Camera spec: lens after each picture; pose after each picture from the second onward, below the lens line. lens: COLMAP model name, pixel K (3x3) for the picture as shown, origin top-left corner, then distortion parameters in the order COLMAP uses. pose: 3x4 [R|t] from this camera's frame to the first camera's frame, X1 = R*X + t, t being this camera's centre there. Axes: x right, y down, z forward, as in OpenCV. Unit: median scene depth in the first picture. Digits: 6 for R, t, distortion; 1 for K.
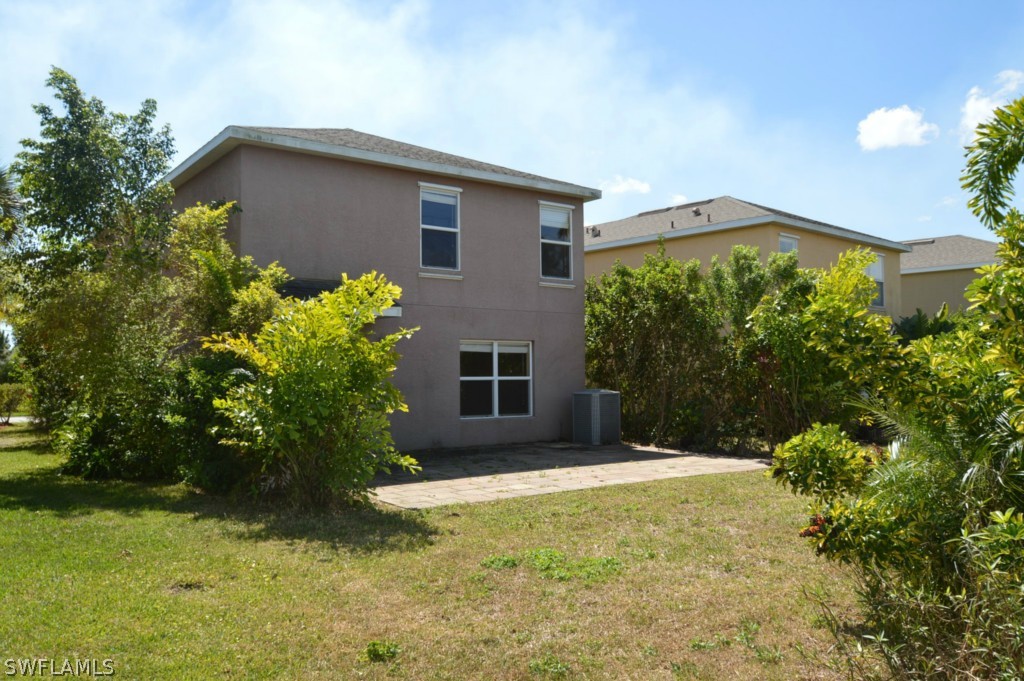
lens RADIAL K [[820.4, 0, 511.4], [0, 820.4, 341.6], [0, 0, 1]] dist [-0.058722, 0.007653]
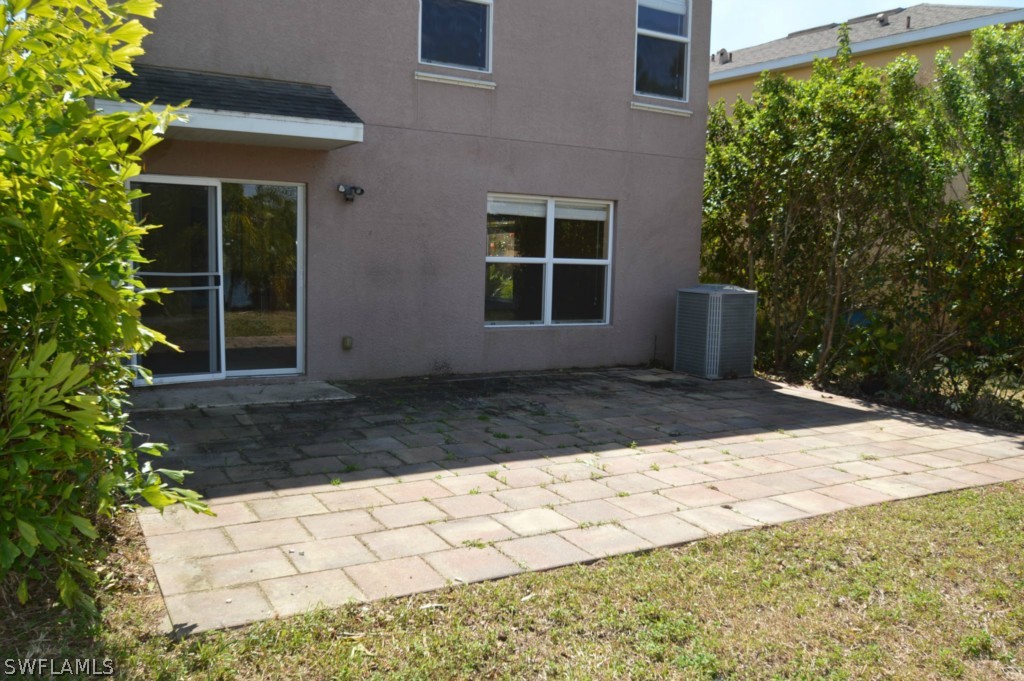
lens RADIAL K [[820.4, 0, 511.4], [0, 820.4, 364.1], [0, 0, 1]] dist [-0.058722, 0.007653]
pose [[0.990935, 0.047653, -0.125604, 0.032058], [-0.025577, 0.984794, 0.171834, 0.016363], [0.131882, -0.167064, 0.977086, 0.387300]]
